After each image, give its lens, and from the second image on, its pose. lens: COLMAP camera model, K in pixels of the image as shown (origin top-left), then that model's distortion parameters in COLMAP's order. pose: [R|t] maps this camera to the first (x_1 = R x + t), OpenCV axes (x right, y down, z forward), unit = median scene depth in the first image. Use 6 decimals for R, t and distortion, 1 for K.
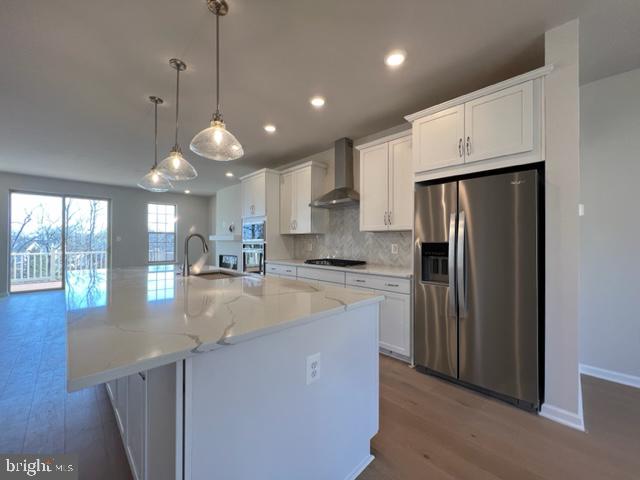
lens RADIAL K [[256.2, 0, 319.7], [0, 256.2, 241.3], [0, 0, 1]] dist [-0.000476, 0.000457]
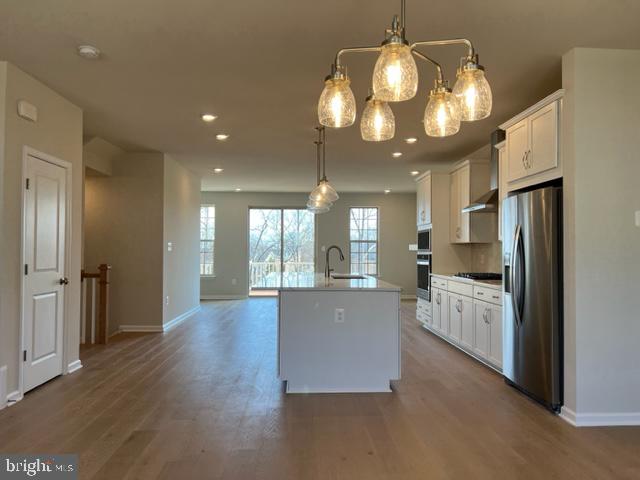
lens RADIAL K [[494.3, 0, 320.0], [0, 494.3, 240.0], [0, 0, 1]] dist [0.090571, -0.153427]
pose [[0.734609, -0.012773, -0.678371, 0.735683], [-0.002958, 0.999753, -0.022028, -0.001712], [0.678484, 0.018189, 0.734390, -0.574748]]
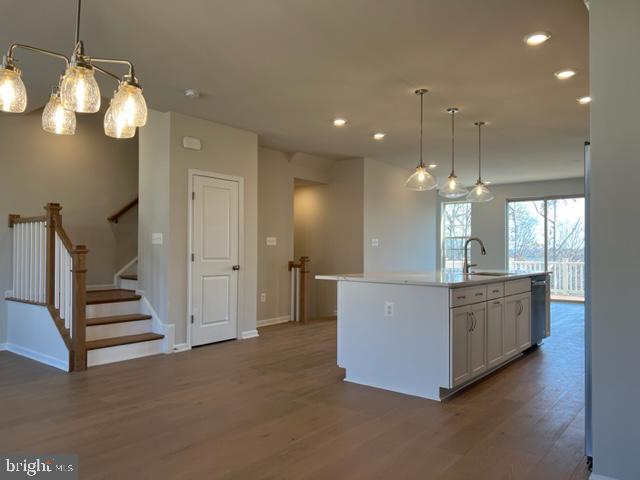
lens RADIAL K [[494.3, 0, 320.0], [0, 494.3, 240.0], [0, 0, 1]] dist [0.090571, -0.153427]
pose [[0.087030, -0.020340, -0.995998, 1.069142], [-0.003412, 0.999780, -0.020716, 0.017628], [0.996200, 0.005201, 0.086941, 0.049465]]
